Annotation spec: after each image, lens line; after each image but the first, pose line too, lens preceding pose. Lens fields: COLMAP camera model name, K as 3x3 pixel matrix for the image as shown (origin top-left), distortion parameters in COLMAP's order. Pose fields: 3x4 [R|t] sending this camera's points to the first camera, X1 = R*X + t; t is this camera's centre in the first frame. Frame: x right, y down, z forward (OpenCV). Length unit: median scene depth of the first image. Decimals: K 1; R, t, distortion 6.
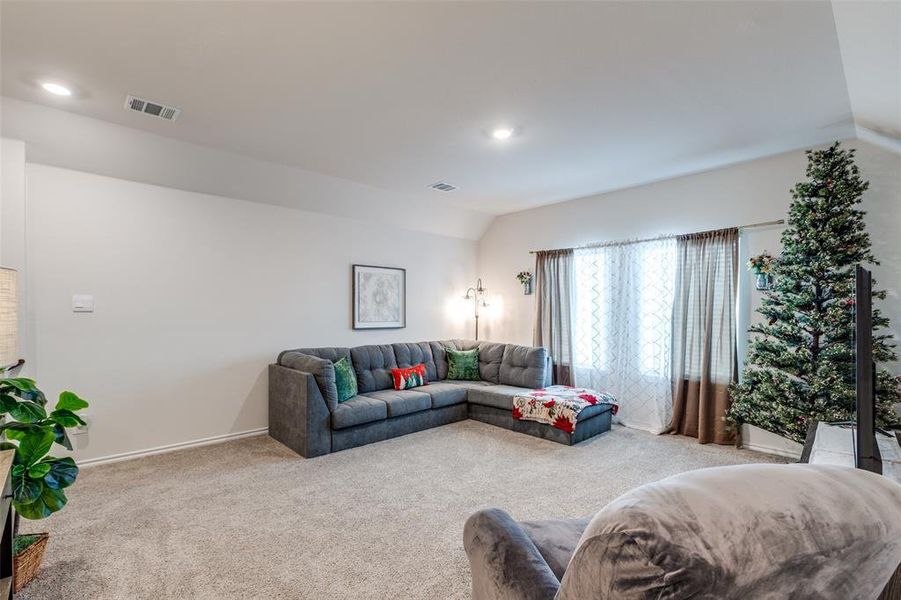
lens RADIAL K [[414.6, 0, 446.4], [0, 414.6, 301.7], [0, 0, 1]] dist [0.001236, 0.000083]
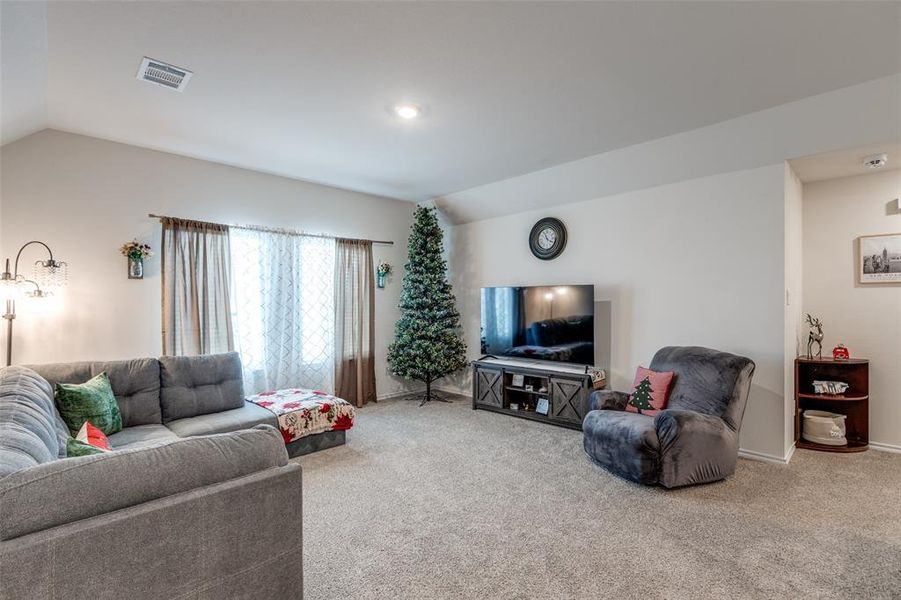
lens RADIAL K [[414.6, 0, 446.4], [0, 414.6, 301.7], [0, 0, 1]] dist [0.001236, 0.000083]
pose [[-0.005186, -0.007925, 0.999955, -0.598631], [-0.022211, 0.999723, 0.007808, 0.003706], [-0.999740, -0.022170, -0.005360, 0.694978]]
